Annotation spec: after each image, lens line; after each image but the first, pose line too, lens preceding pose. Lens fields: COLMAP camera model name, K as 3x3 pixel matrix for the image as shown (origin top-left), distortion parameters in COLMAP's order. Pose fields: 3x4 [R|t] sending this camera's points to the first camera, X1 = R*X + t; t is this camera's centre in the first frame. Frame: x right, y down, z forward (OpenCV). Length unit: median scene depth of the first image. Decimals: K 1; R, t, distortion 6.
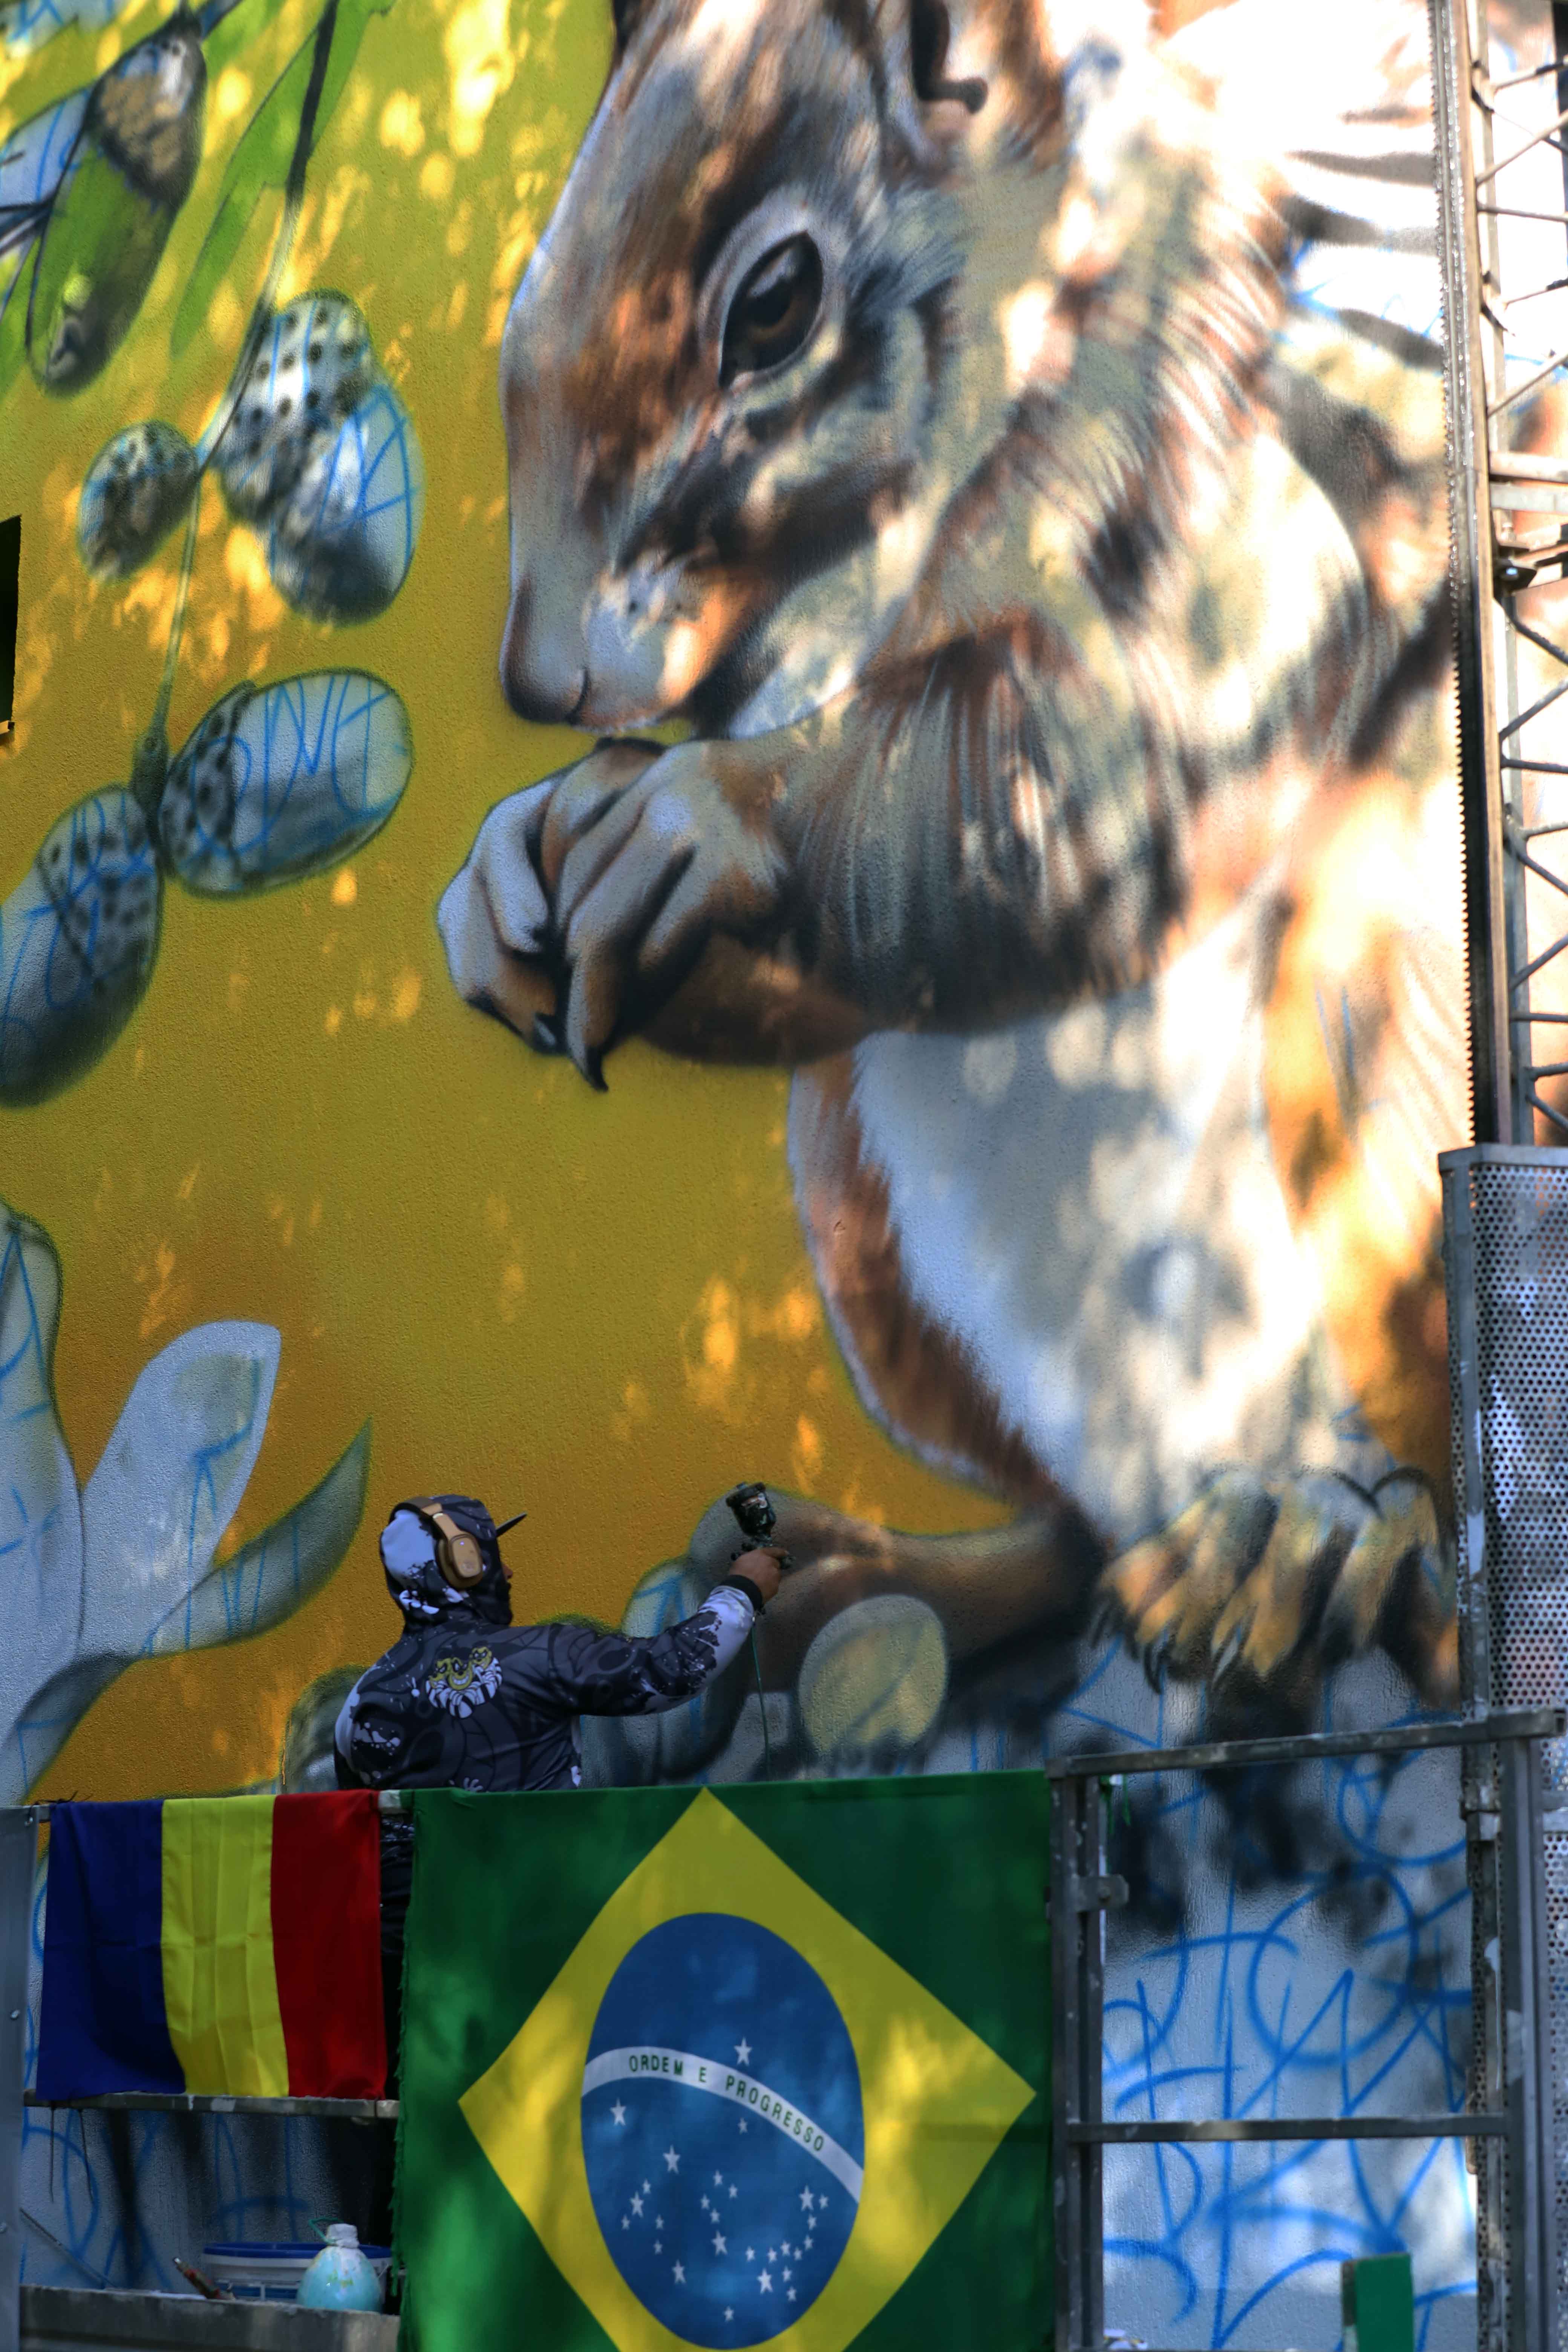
lens RADIAL K [[4666.0, 0, 784.0], [0, 4666.0, 1176.0], [0, 0, 1]] dist [-0.268686, 0.114046]
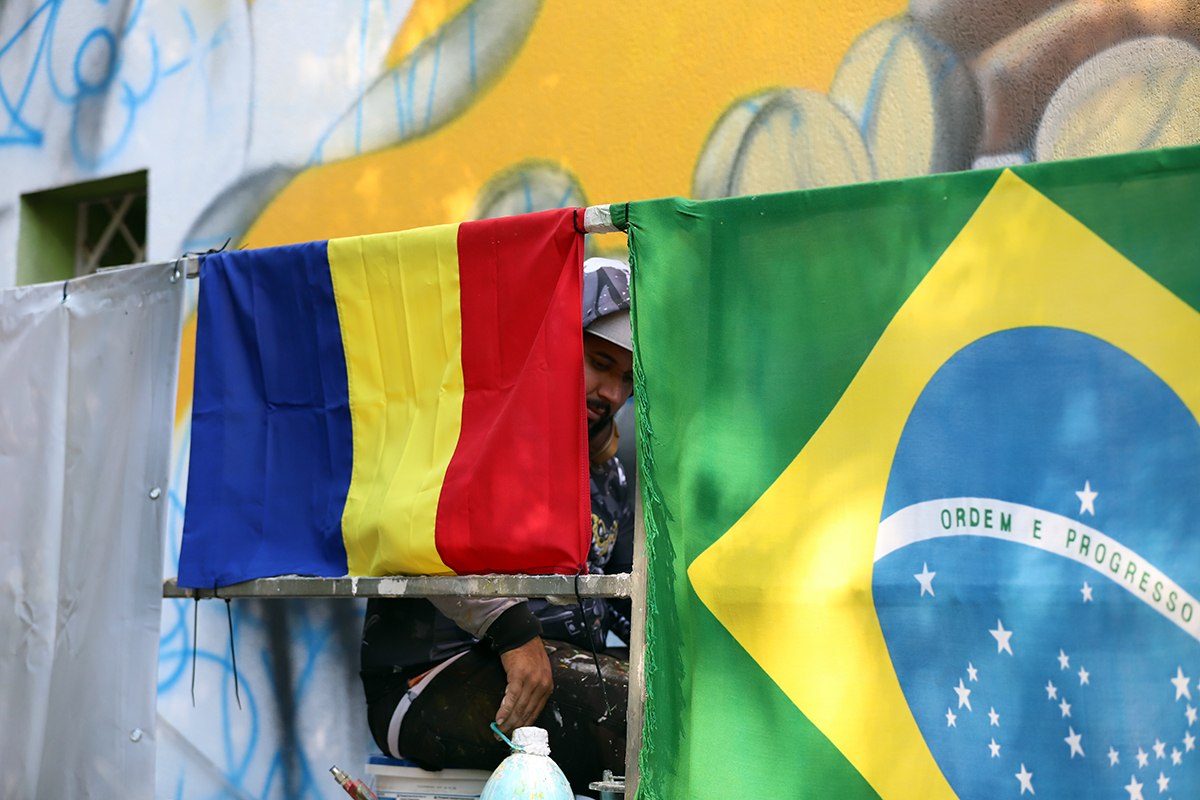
lens RADIAL K [[3498.0, 0, 600.0], [0, 3498.0, 400.0], [0, 0, 1]] dist [-1.336465, 20.368656]
pose [[0.998889, 0.012766, -0.045372, -0.045854], [-0.007730, 0.993959, 0.109481, 0.075473], [0.046496, -0.109009, 0.992953, 0.286044]]
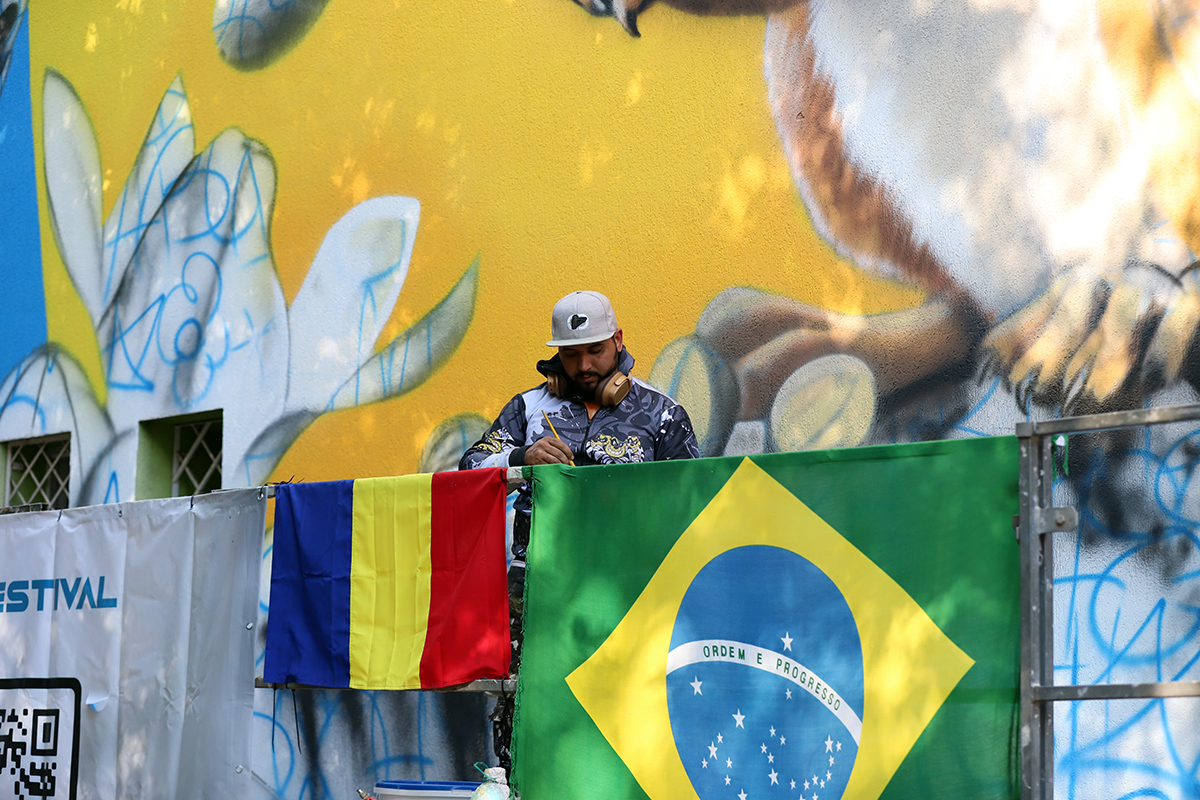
lens RADIAL K [[2380.6, 0, 600.0], [0, 2380.6, 400.0], [0, 0, 1]] dist [-0.268686, 0.114046]
pose [[0.999893, 0.014433, -0.002449, -0.045992], [-0.014278, 0.998402, 0.054678, 0.056961], [0.003234, -0.054637, 0.998501, 0.206313]]
